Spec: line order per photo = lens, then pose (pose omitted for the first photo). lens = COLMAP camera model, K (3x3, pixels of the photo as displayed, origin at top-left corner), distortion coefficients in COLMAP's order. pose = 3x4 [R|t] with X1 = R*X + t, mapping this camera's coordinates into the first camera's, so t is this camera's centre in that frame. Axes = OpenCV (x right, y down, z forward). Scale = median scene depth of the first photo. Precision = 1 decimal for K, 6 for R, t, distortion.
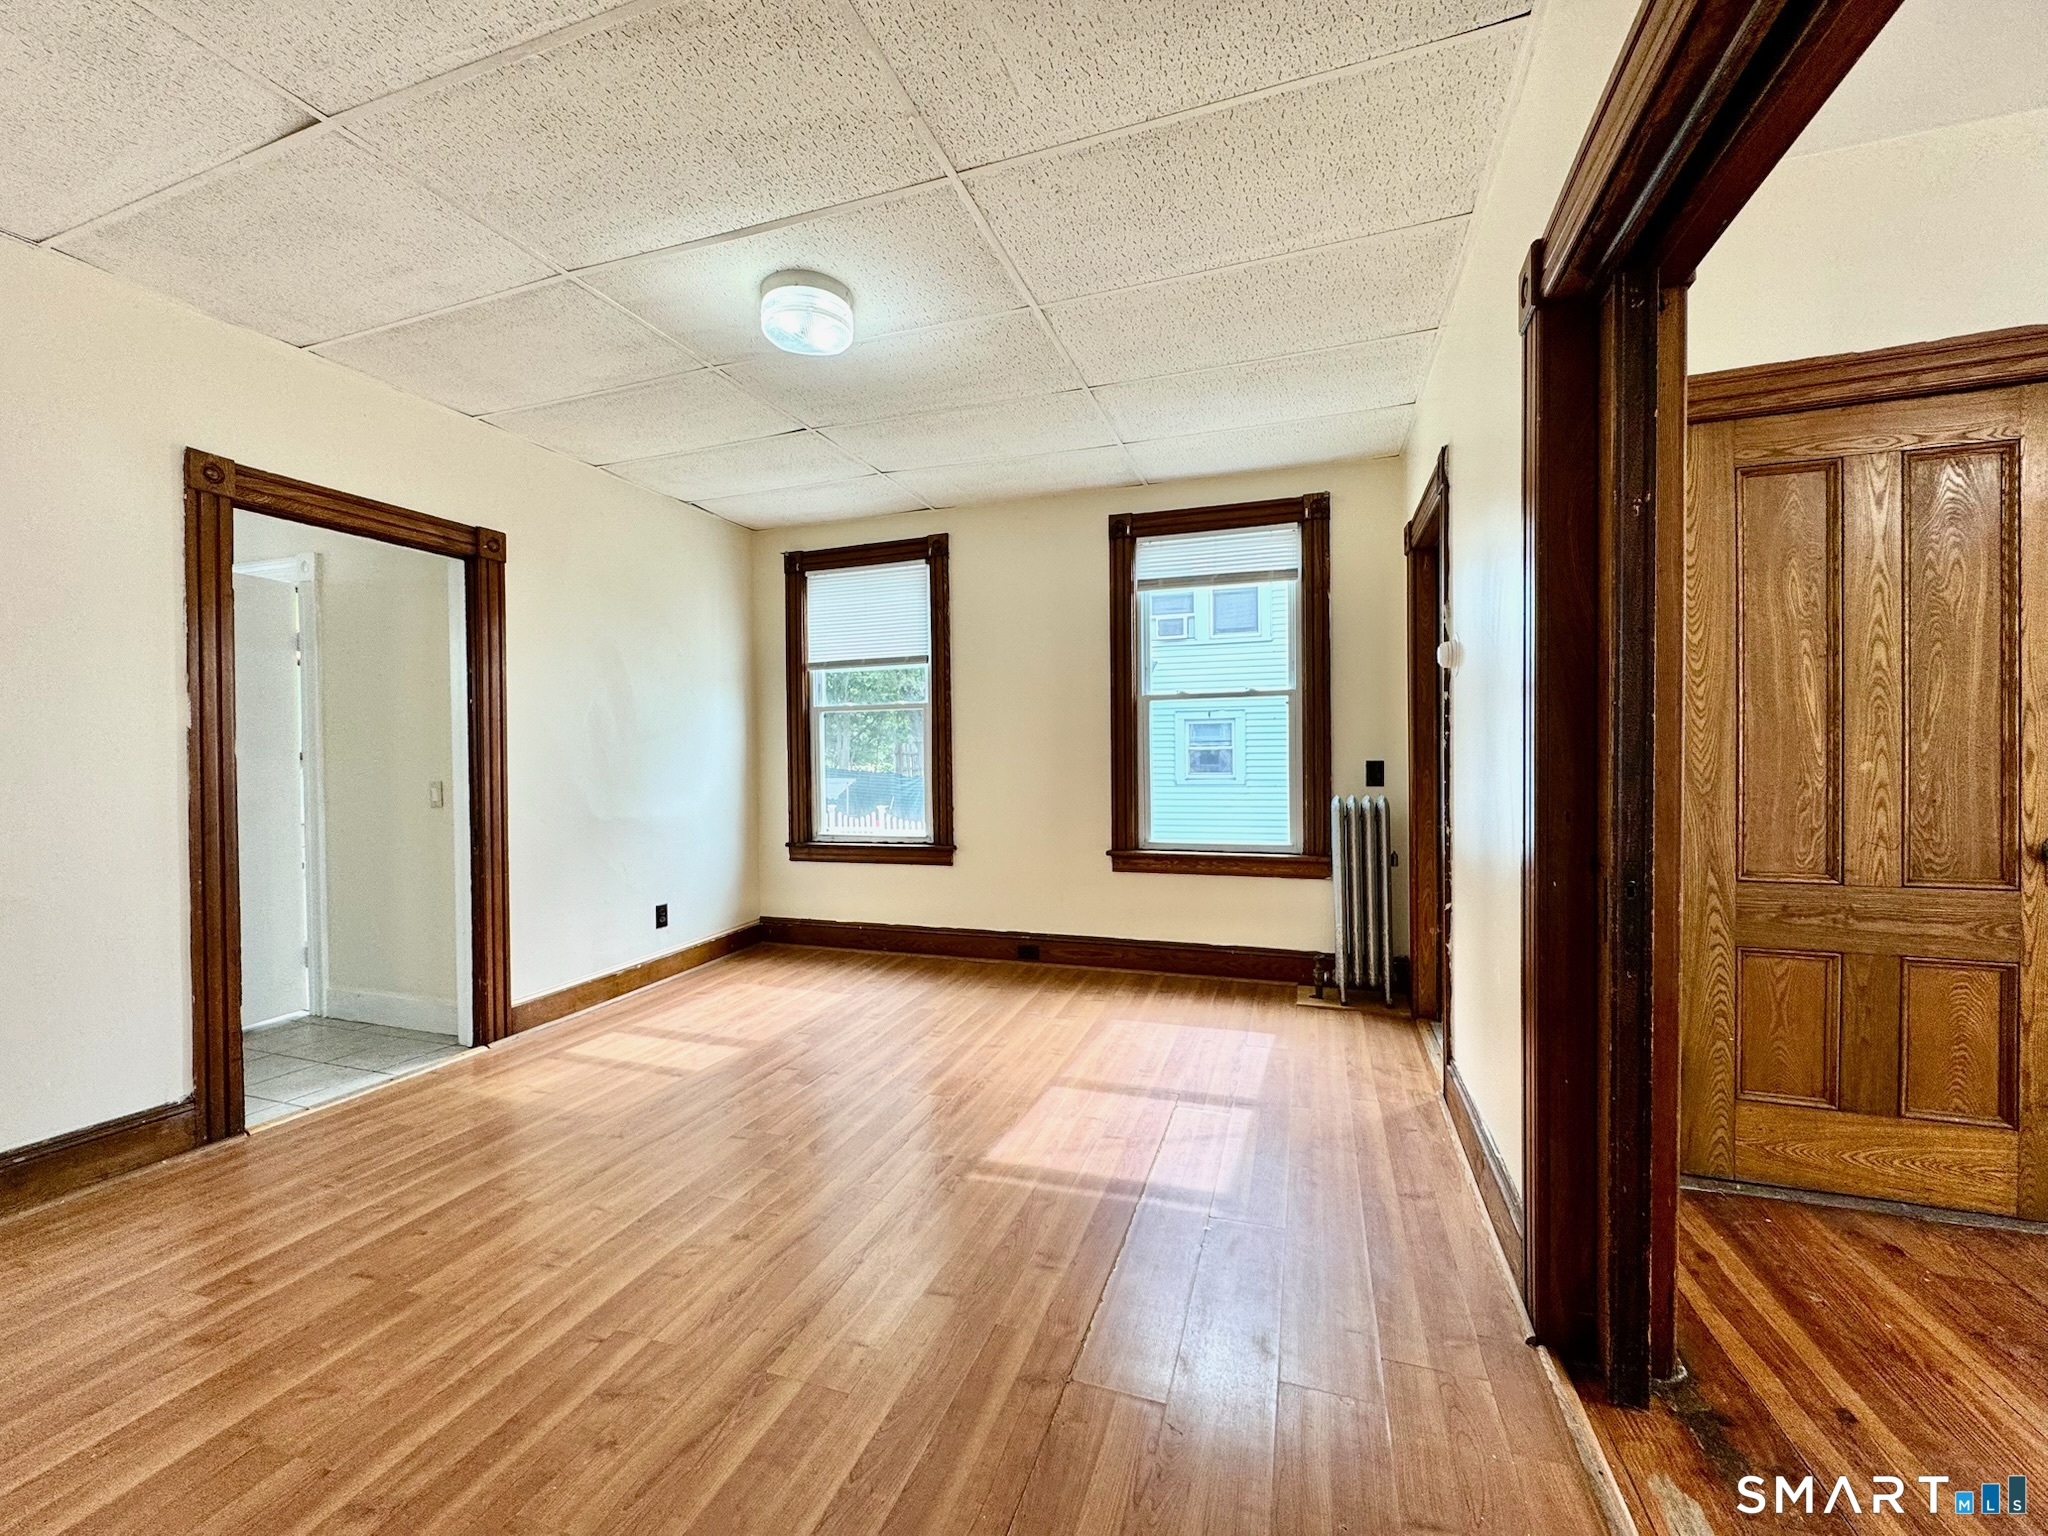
lens RADIAL K [[820.4, 0, 1024.0], [0, 820.4, 768.0], [0, 0, 1]] dist [-0.003310, 0.000141]
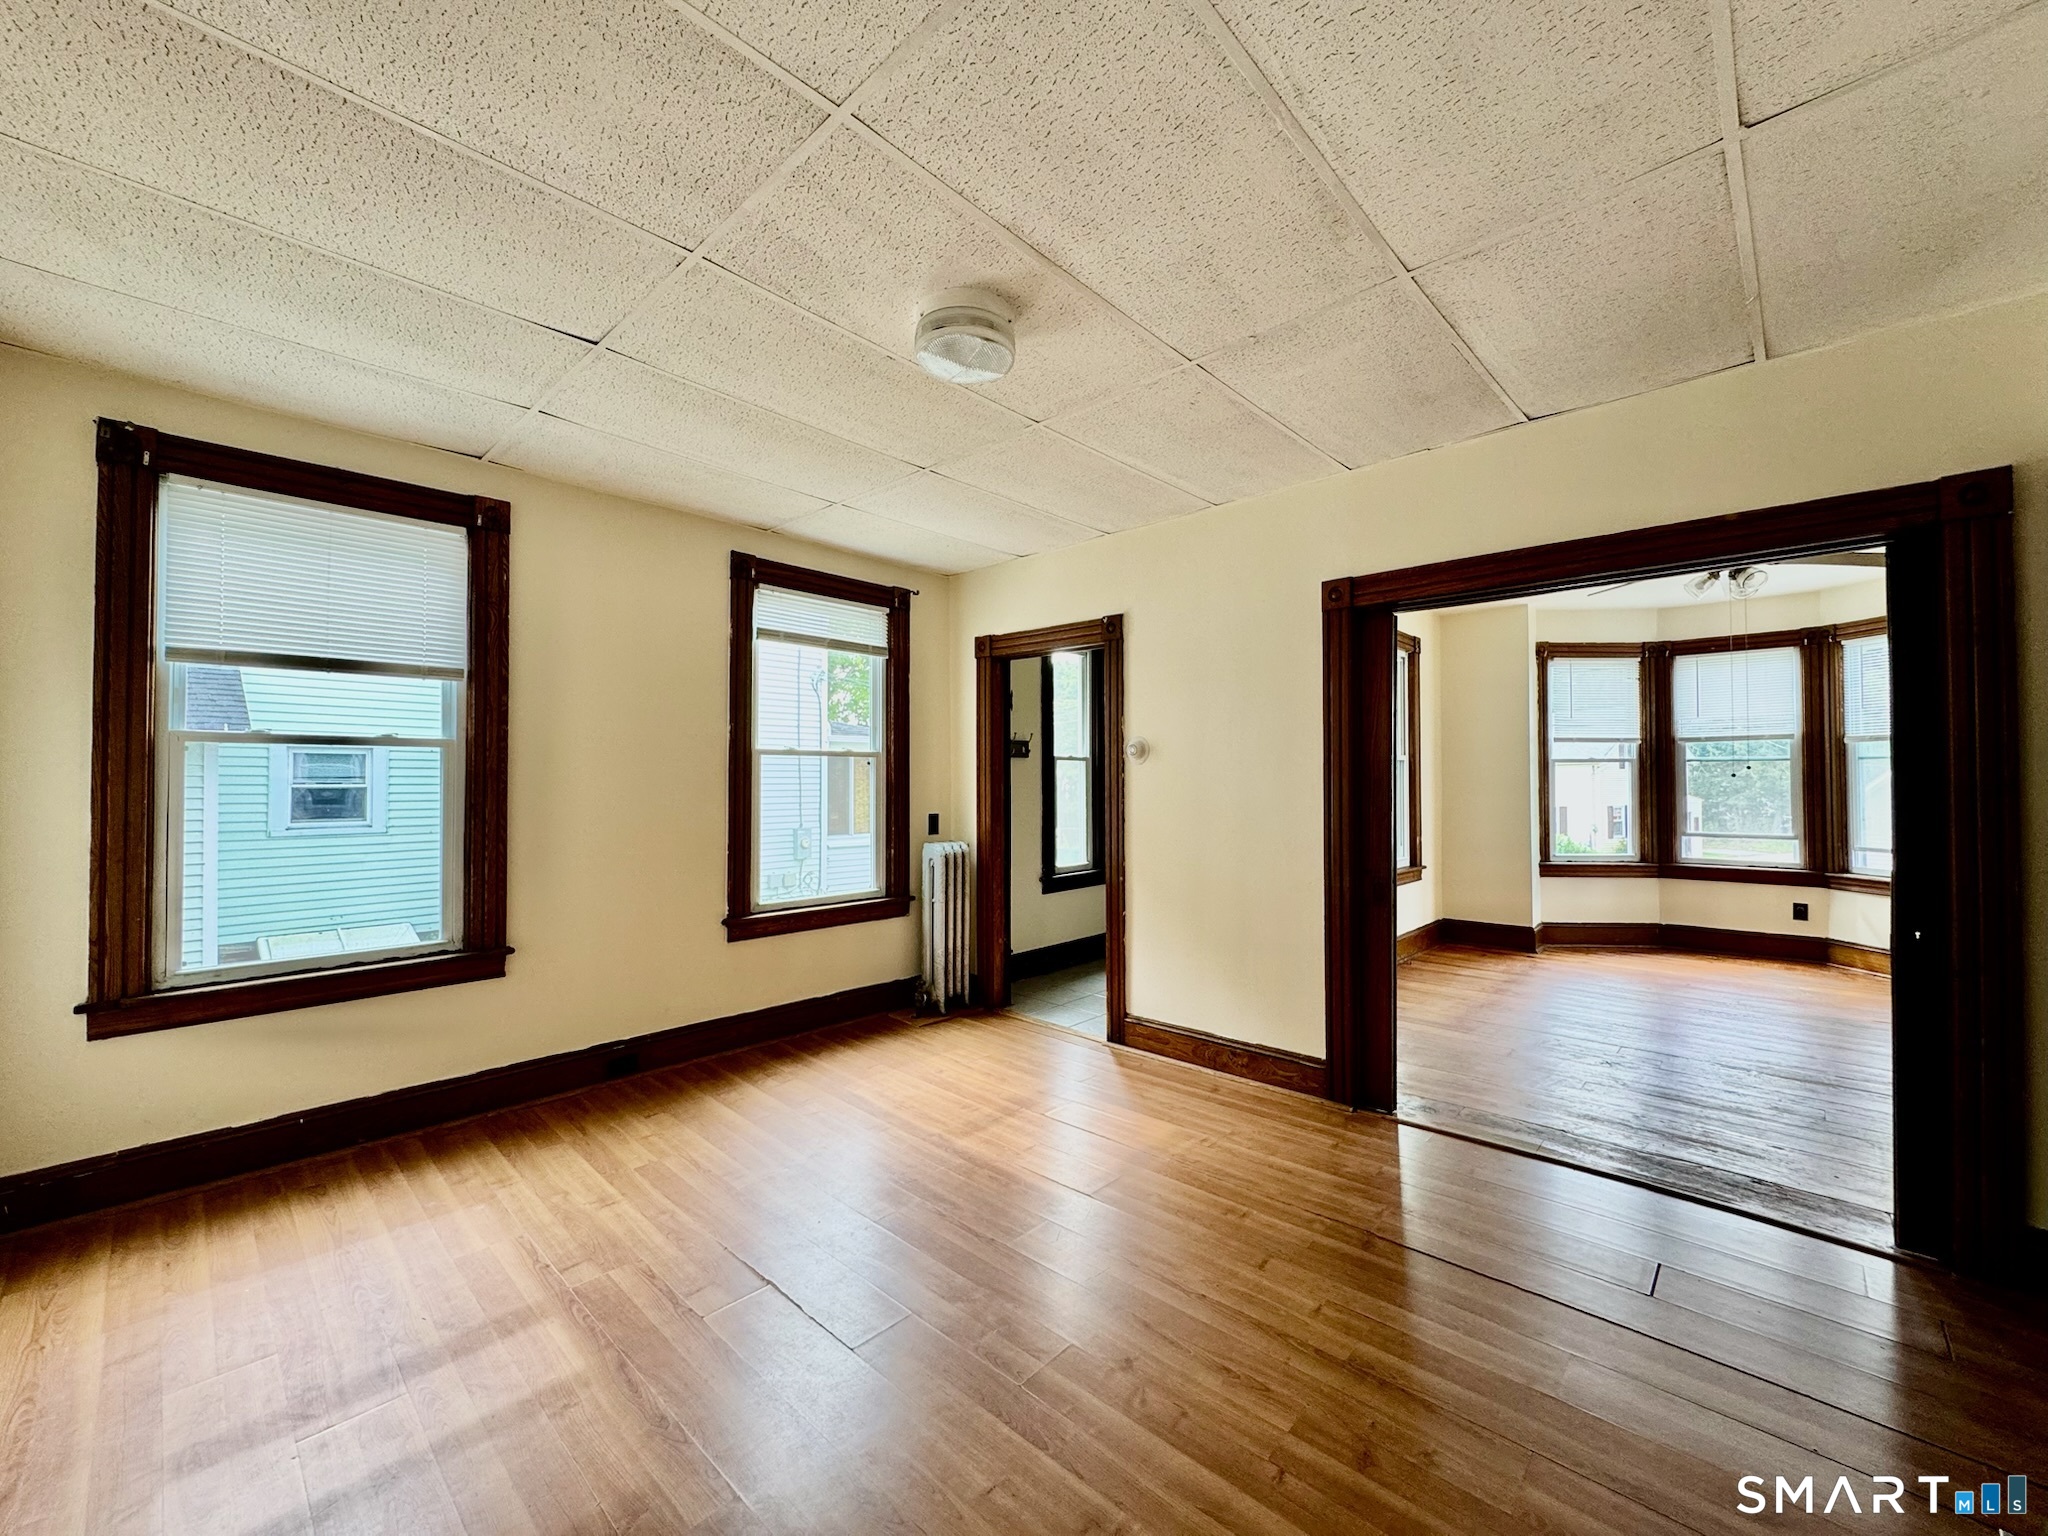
lens RADIAL K [[815.5, 0, 1027.7], [0, 815.5, 767.6], [0, 0, 1]] dist [-0.002549, -0.000273]
pose [[0.404973, 0.025682, 0.913968, -1.096891], [0.008077, 0.999466, -0.031663, -0.065131], [-0.914293, 0.020205, 0.404549, 0.627032]]
